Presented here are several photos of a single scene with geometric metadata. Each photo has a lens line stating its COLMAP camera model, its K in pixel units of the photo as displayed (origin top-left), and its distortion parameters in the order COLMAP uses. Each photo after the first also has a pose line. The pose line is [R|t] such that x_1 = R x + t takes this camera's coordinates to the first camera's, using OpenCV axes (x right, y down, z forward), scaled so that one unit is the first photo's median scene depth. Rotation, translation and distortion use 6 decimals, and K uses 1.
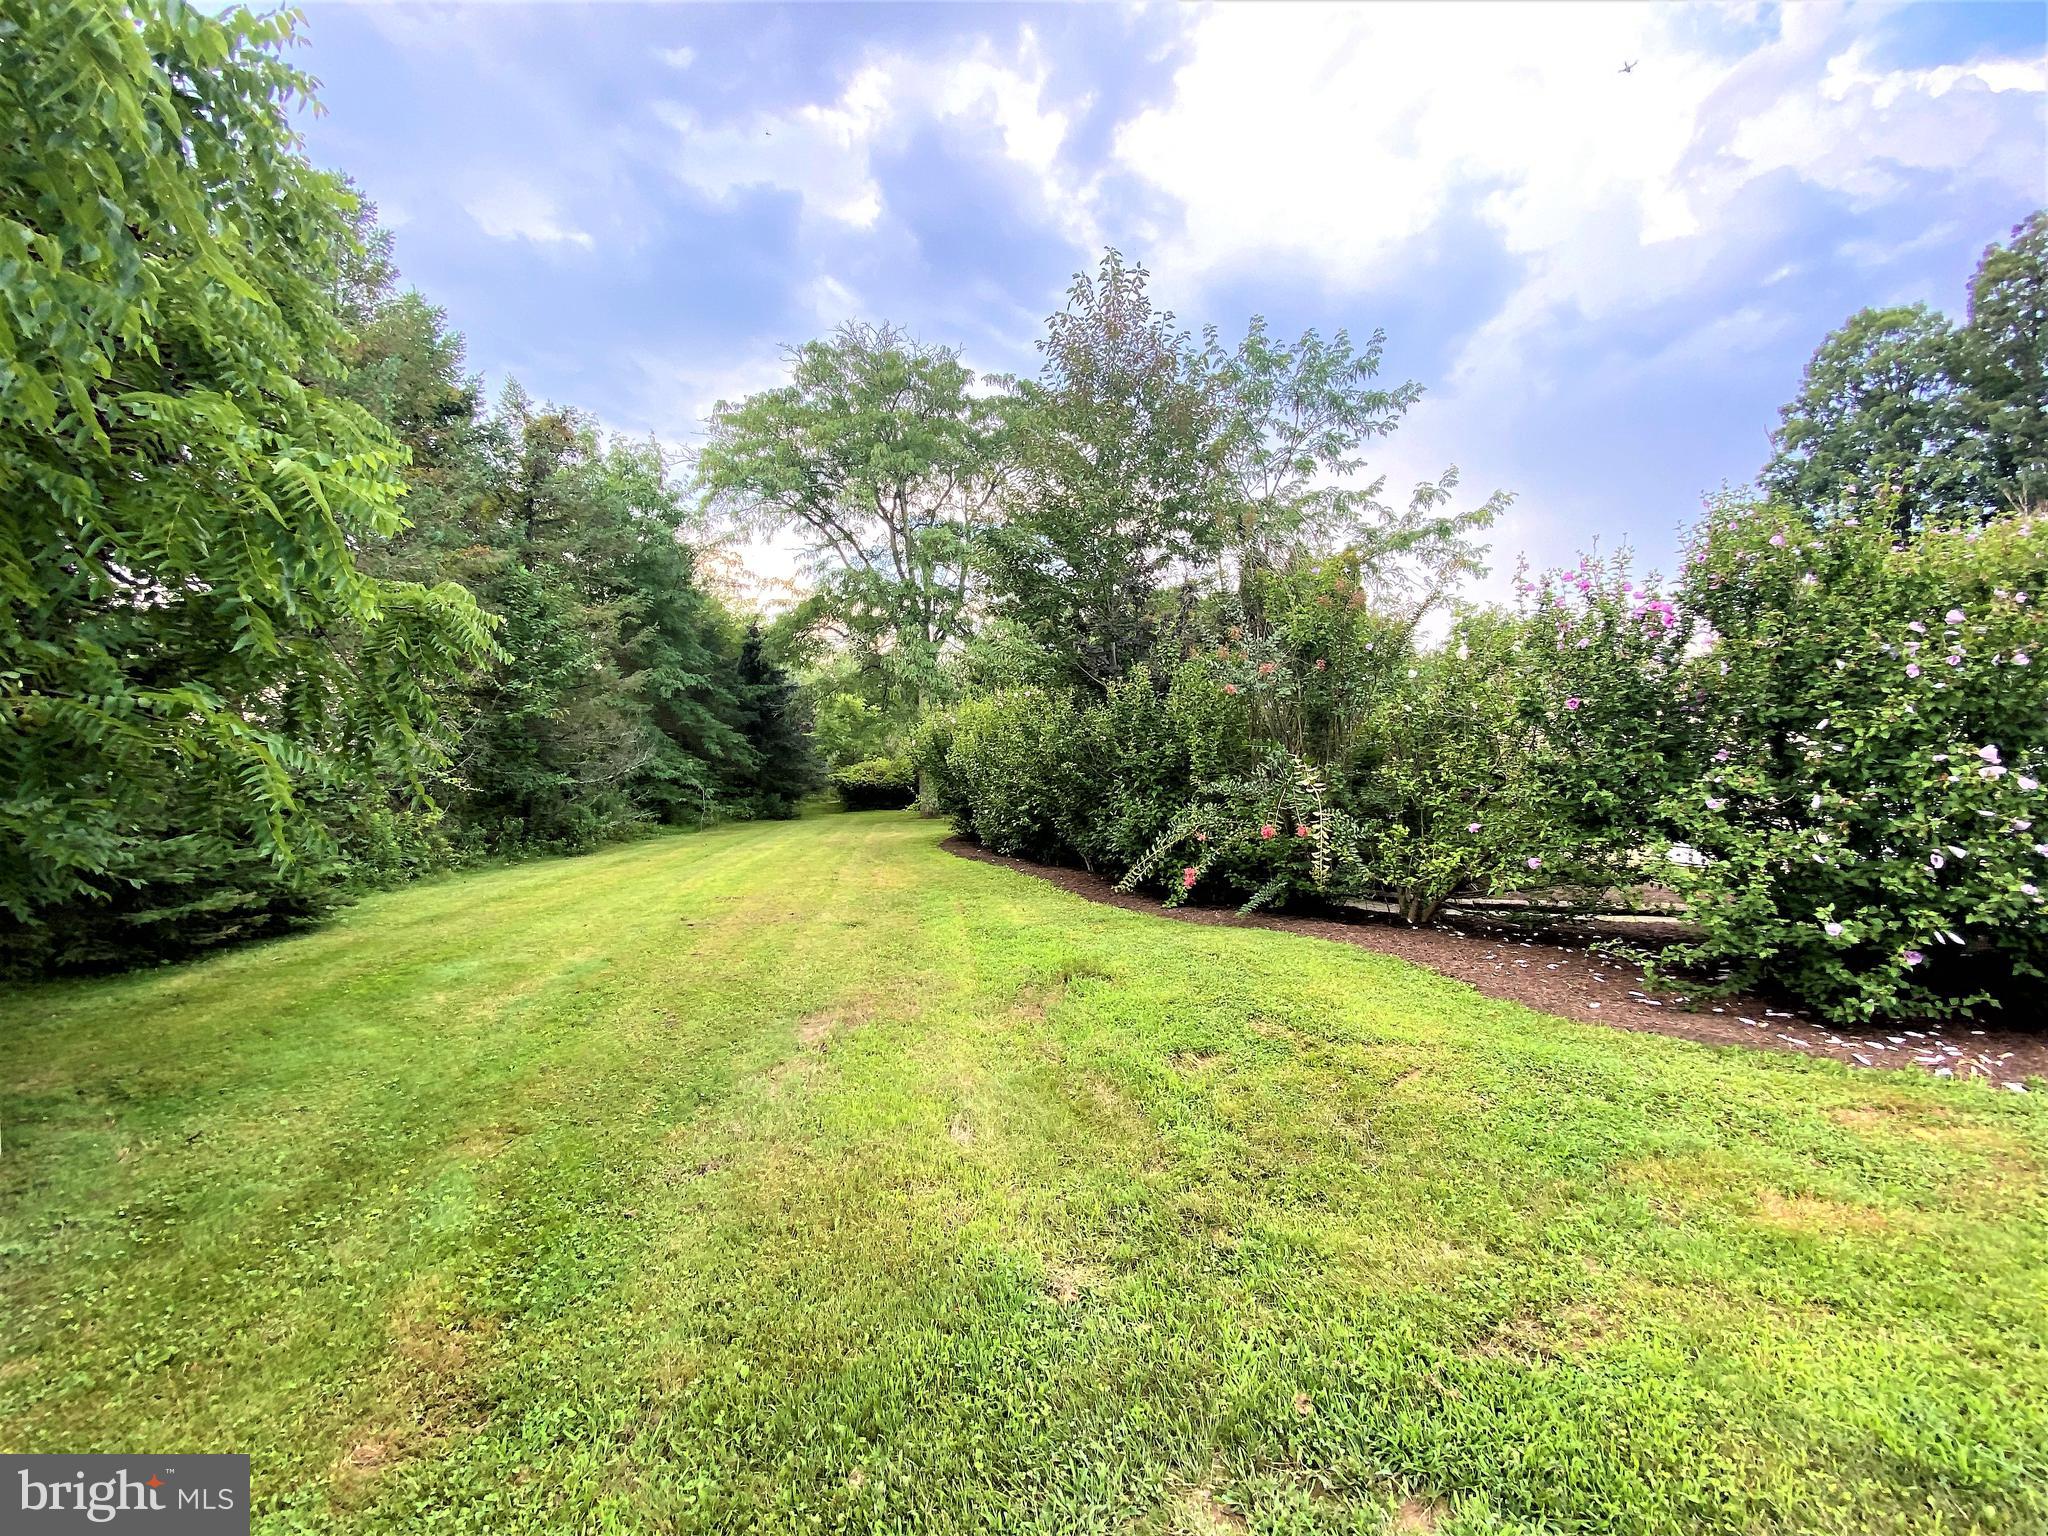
lens RADIAL K [[839.8, 0, 1023.7], [0, 839.8, 767.3], [0, 0, 1]] dist [0.007679, -0.012969]
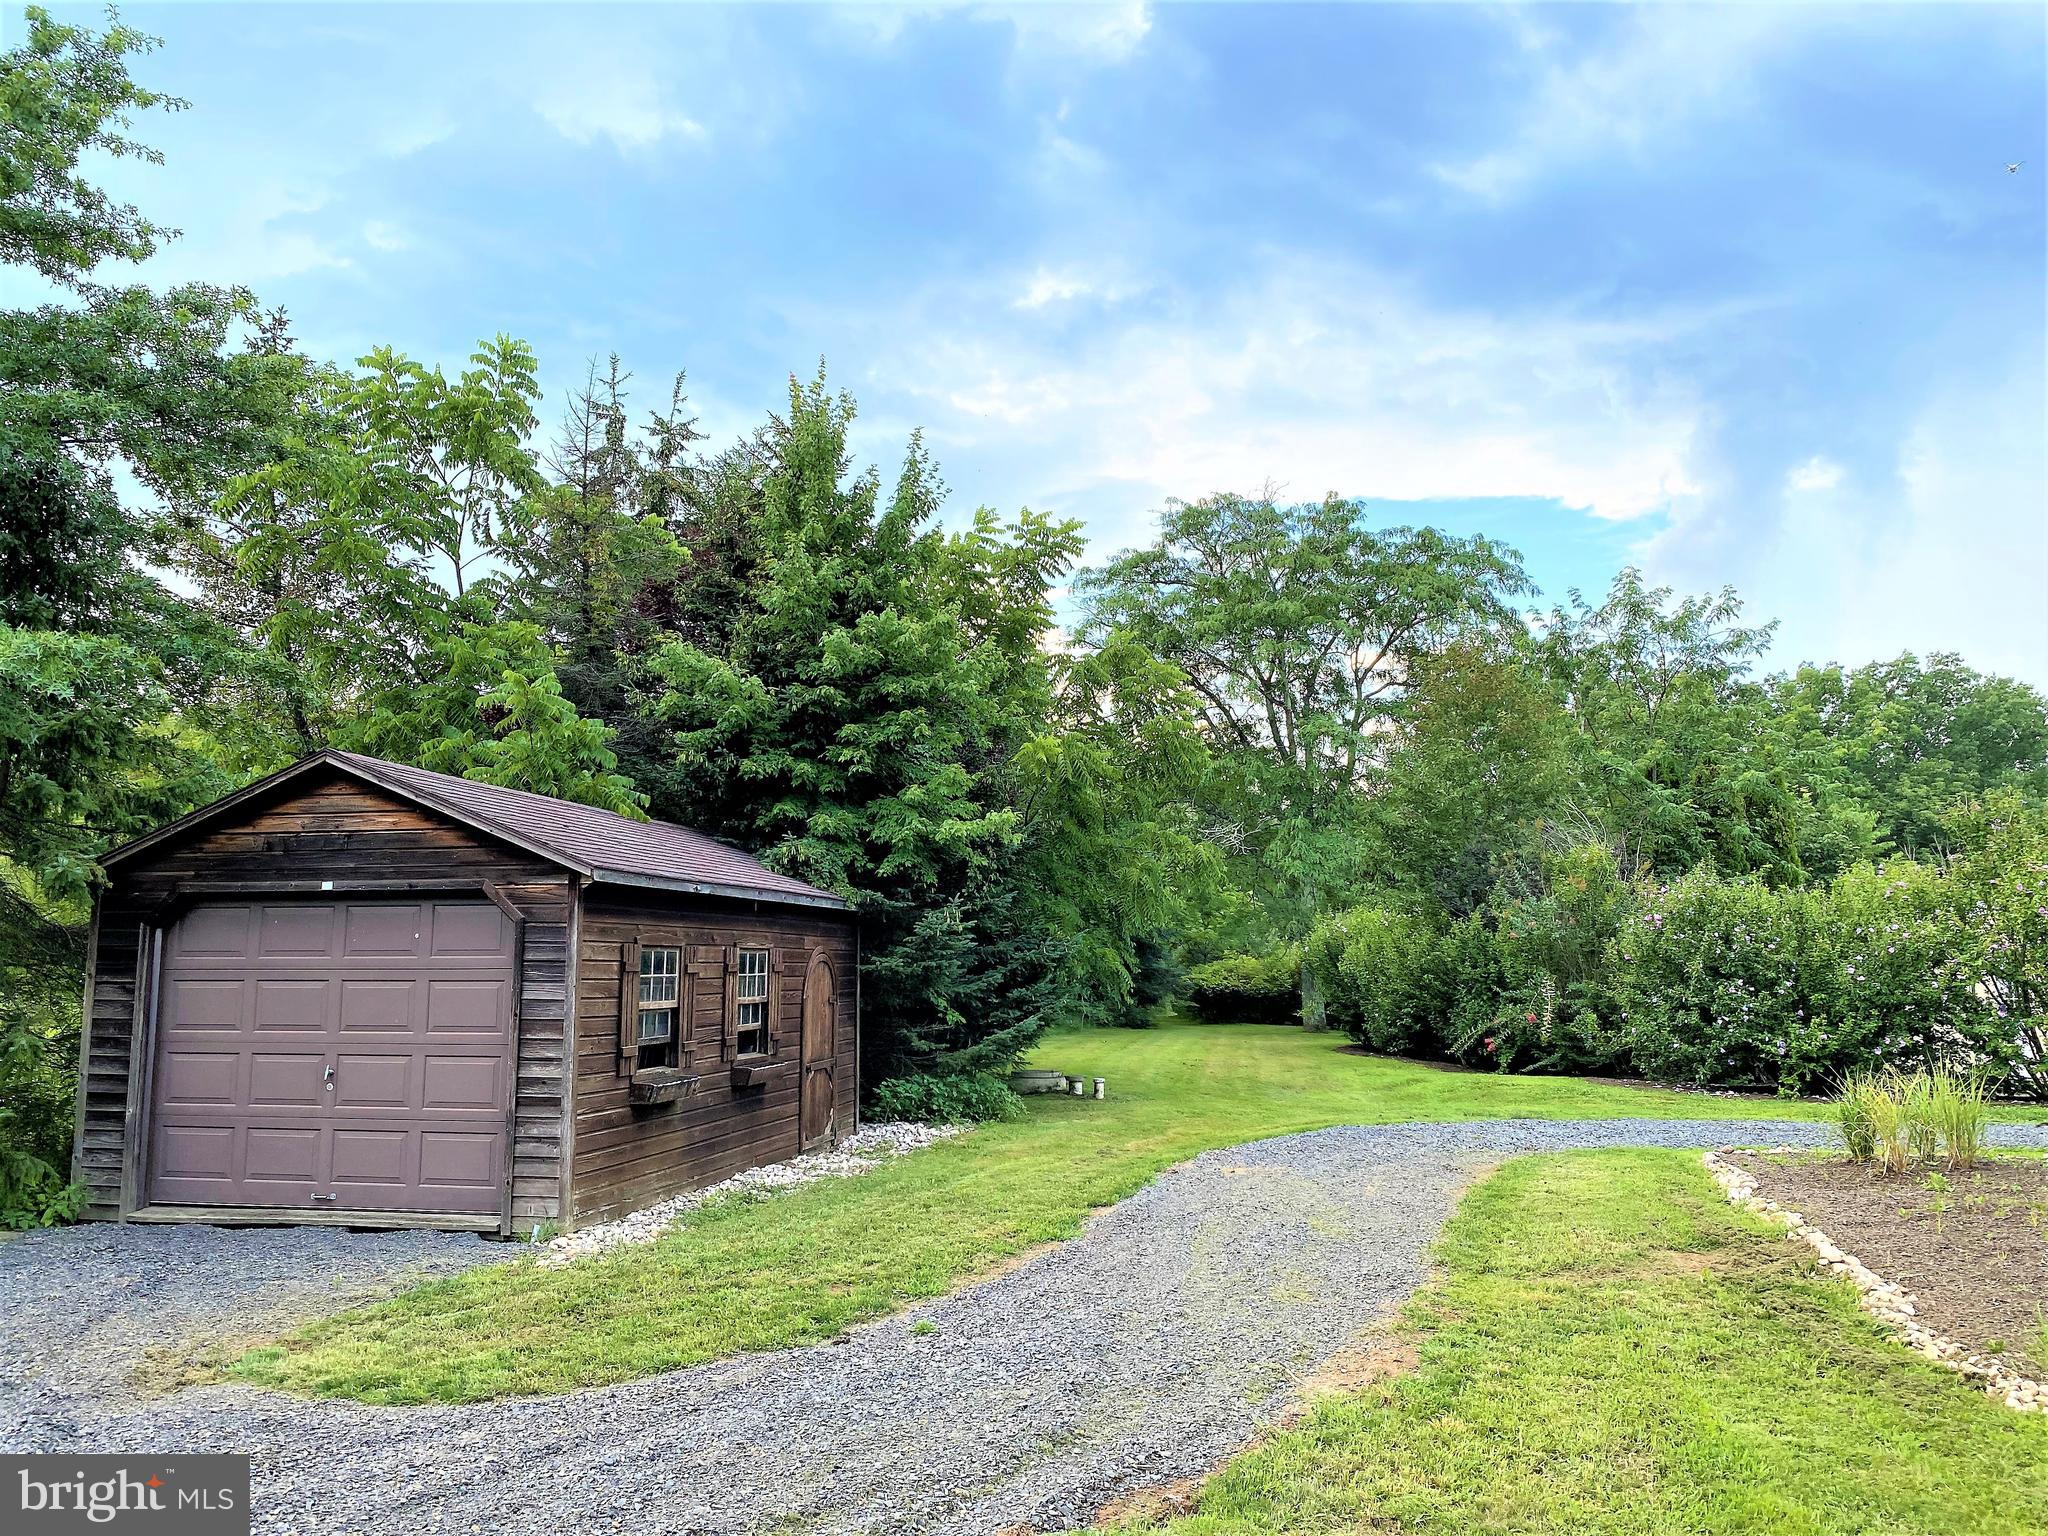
lens RADIAL K [[1604.8, 0, 1024.5], [0, 1604.8, 763.4], [0, 0, 1]] dist [0.051797, -0.055834]
pose [[0.962590, -0.018907, -0.270303, 0.083484], [-0.014351, 0.992605, -0.120534, -0.013404], [0.270583, 0.119904, 0.955200, -1.114001]]
